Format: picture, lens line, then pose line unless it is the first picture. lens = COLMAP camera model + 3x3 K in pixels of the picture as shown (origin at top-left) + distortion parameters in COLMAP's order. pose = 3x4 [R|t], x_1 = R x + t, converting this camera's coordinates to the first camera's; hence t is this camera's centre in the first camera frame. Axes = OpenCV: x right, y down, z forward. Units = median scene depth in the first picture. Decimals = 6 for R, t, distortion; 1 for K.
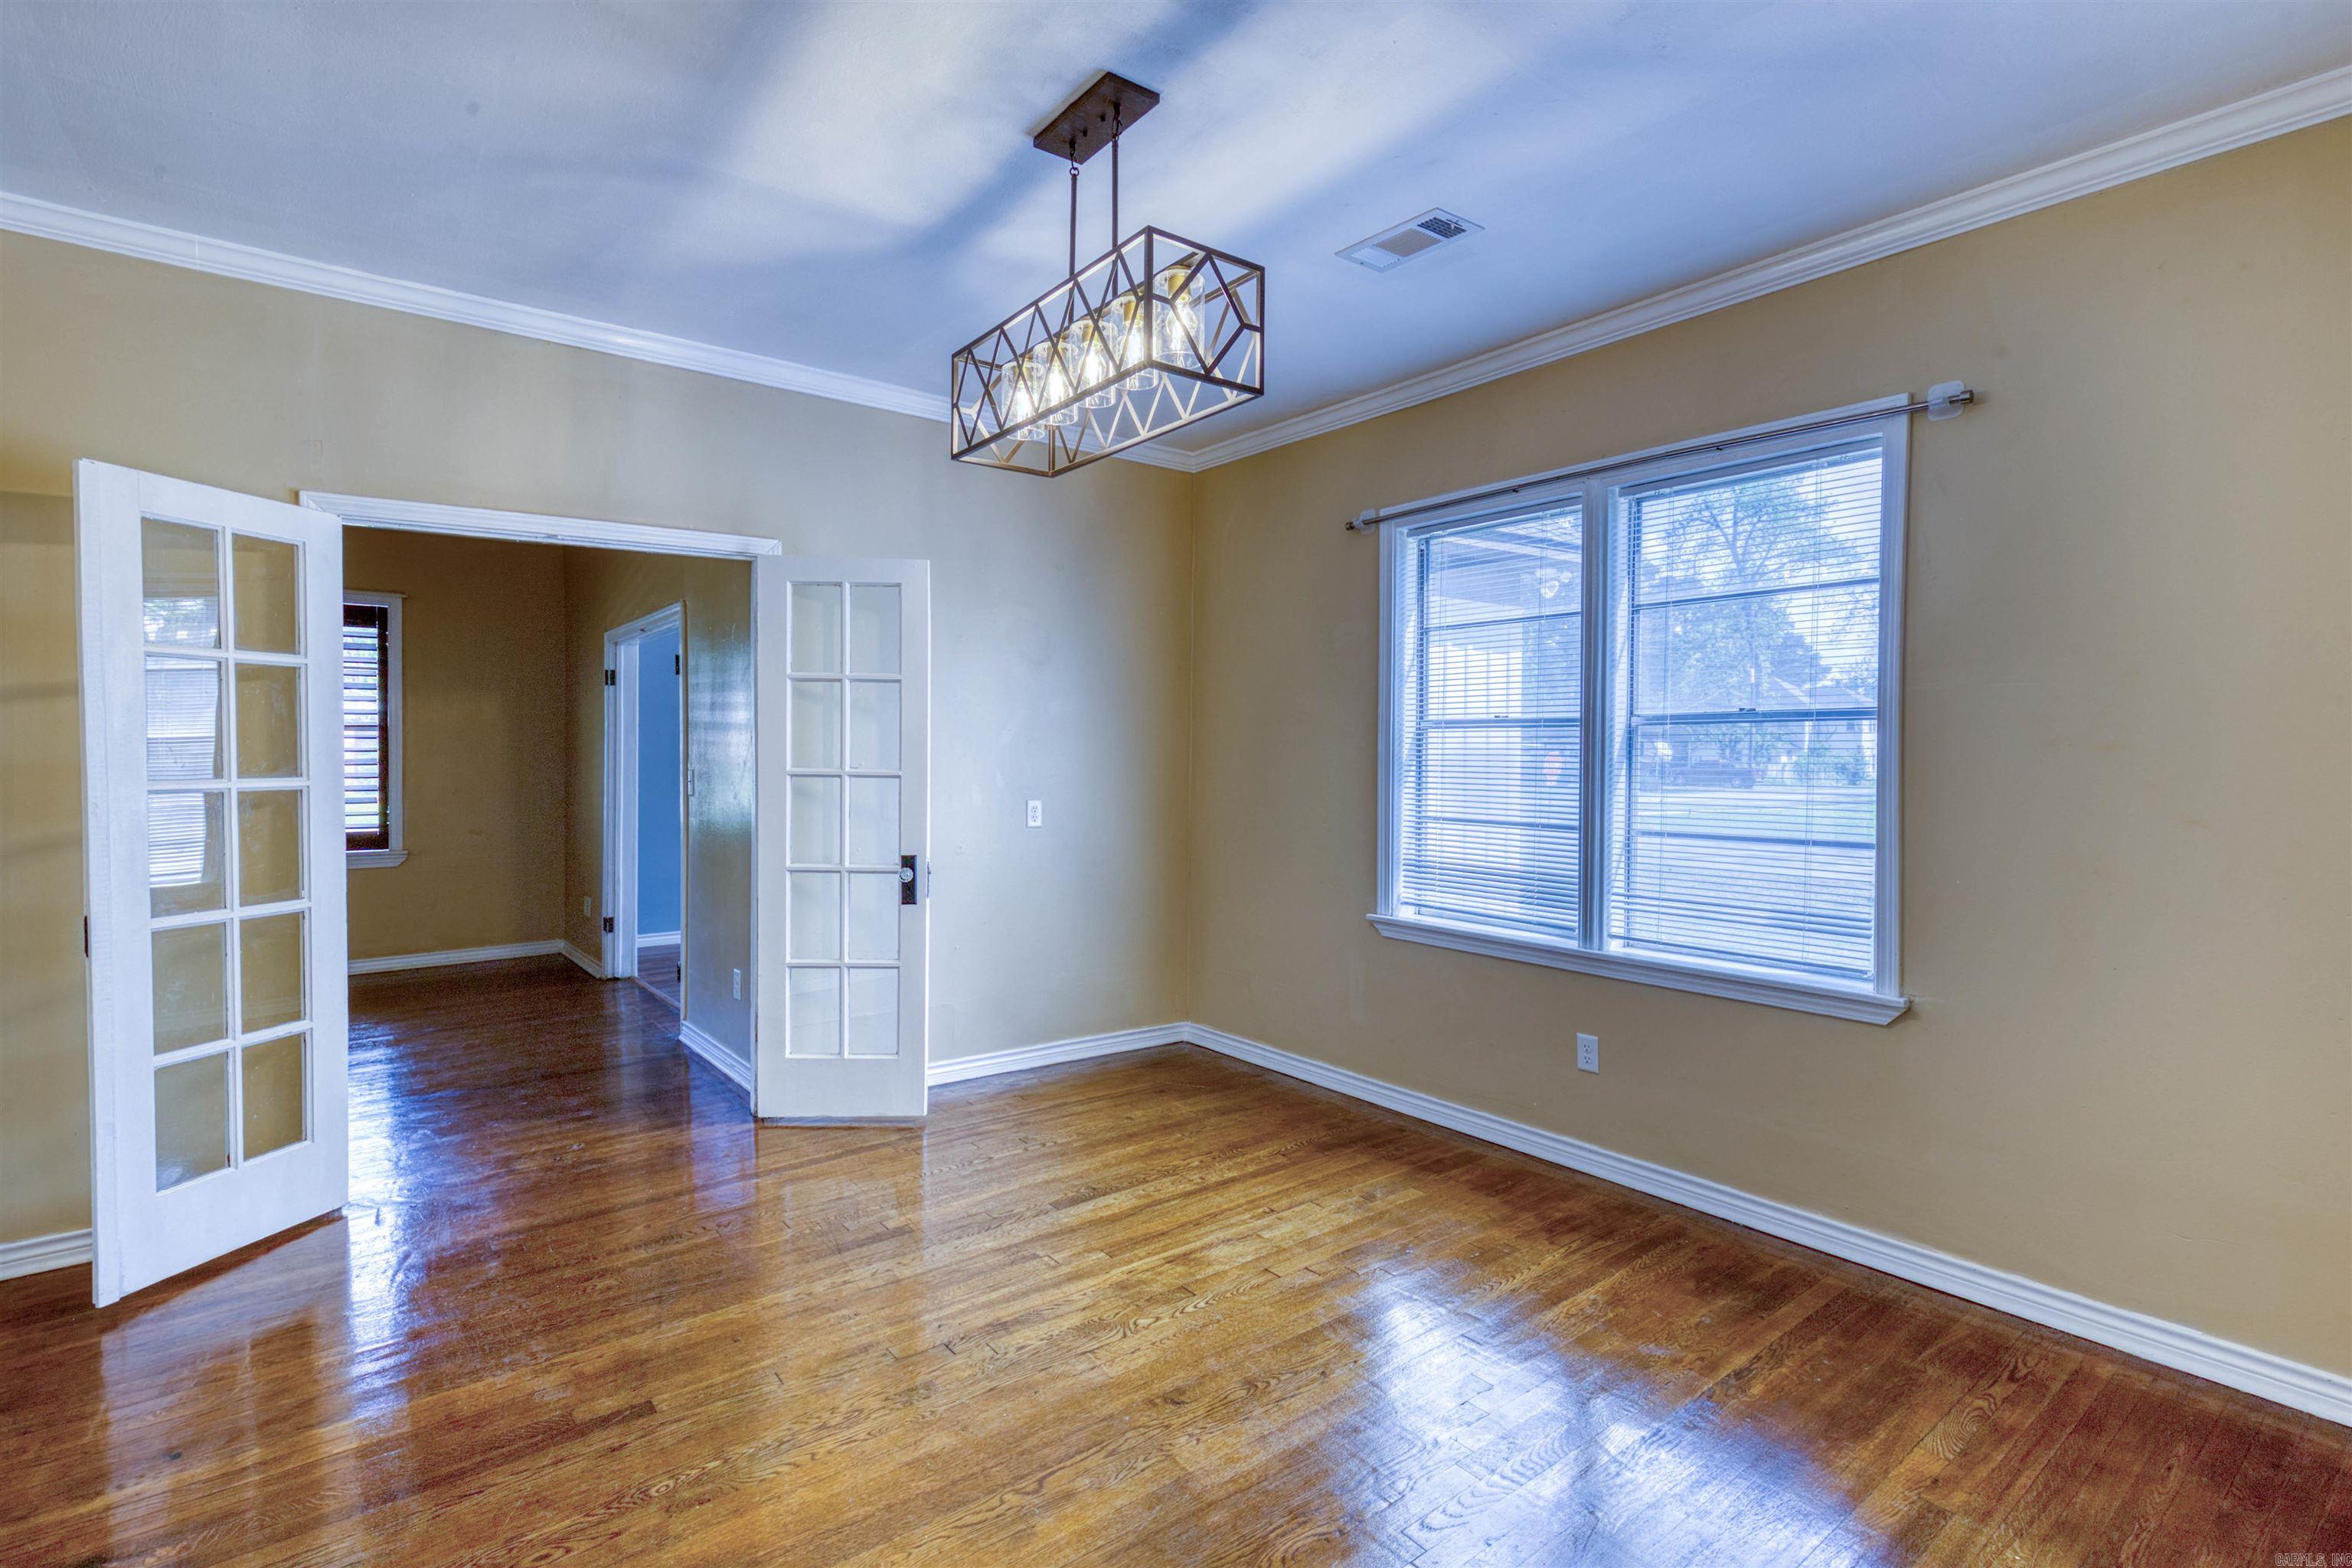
lens RADIAL K [[1139.6, 0, 1194.4], [0, 1139.6, 780.3], [0, 0, 1]] dist [0.009074, -0.006332]
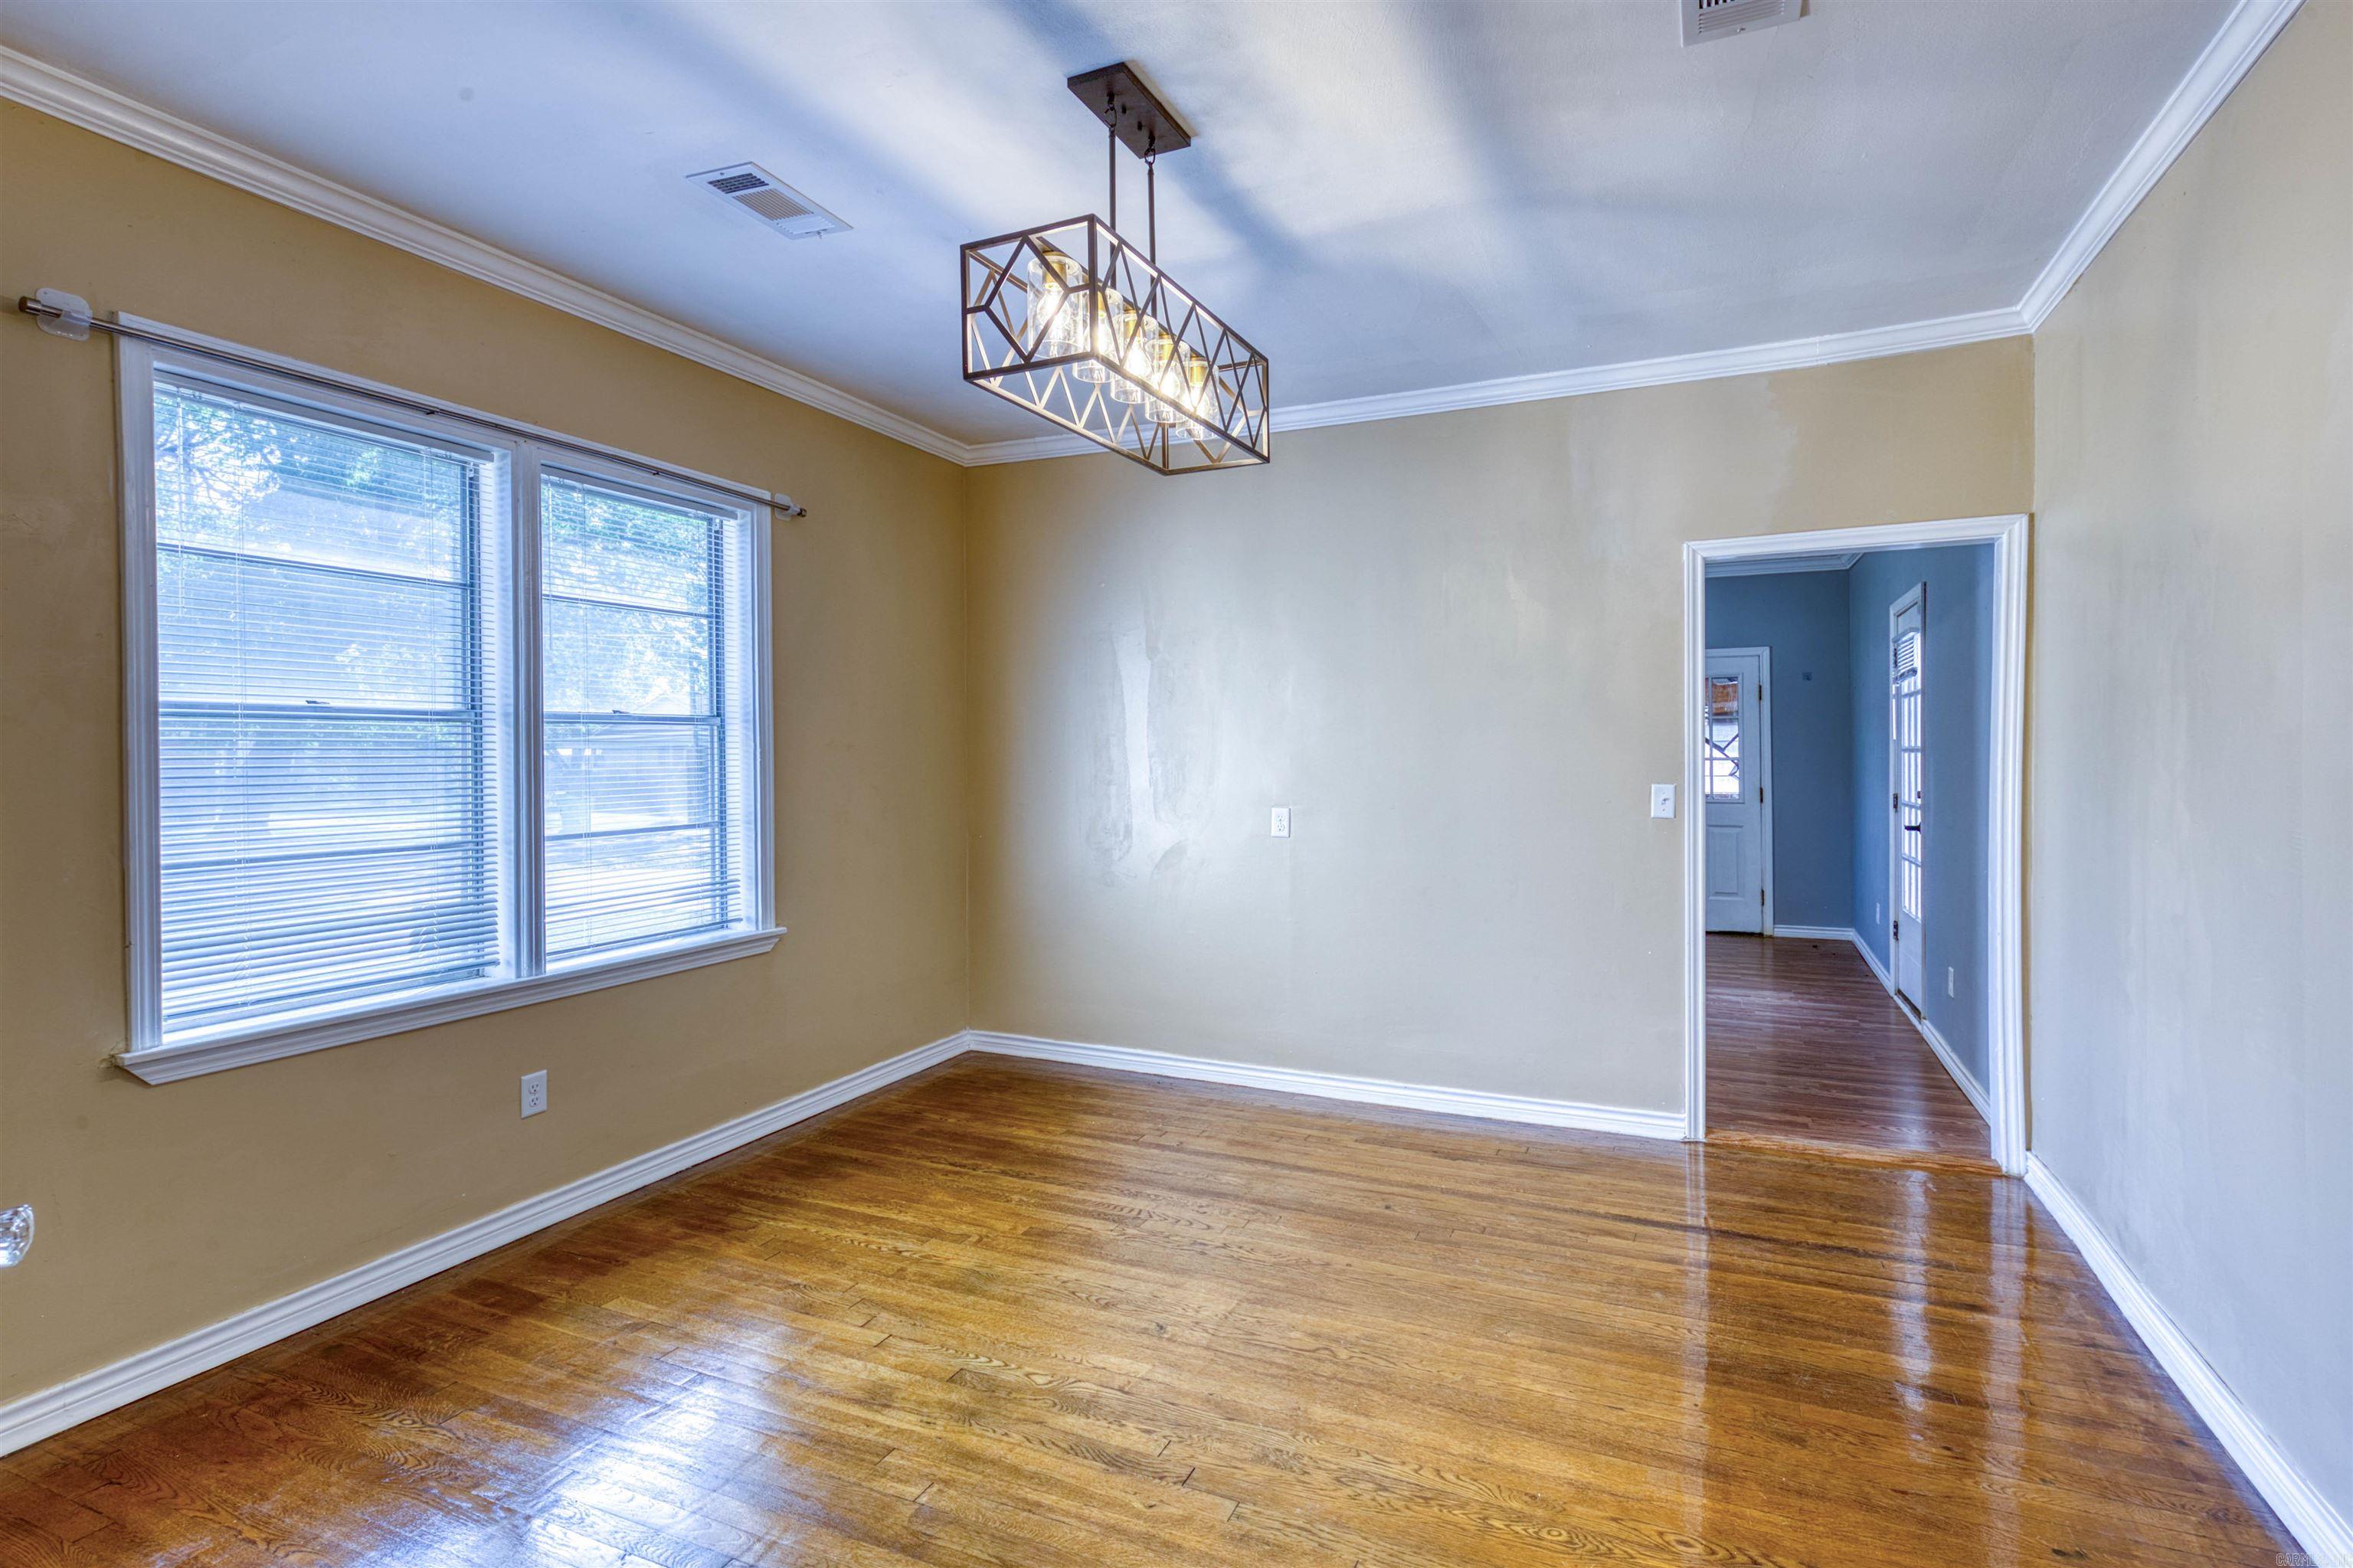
lens RADIAL K [[1140.1, 0, 1148.3], [0, 1140.1, 758.2], [0, 0, 1]] dist [0.009074, -0.006332]
pose [[-0.444390, -0.009056, 0.895788, -0.822084], [0.022730, 0.999513, 0.021380, -0.035089], [-0.895545, 0.029862, -0.443967, 1.208504]]
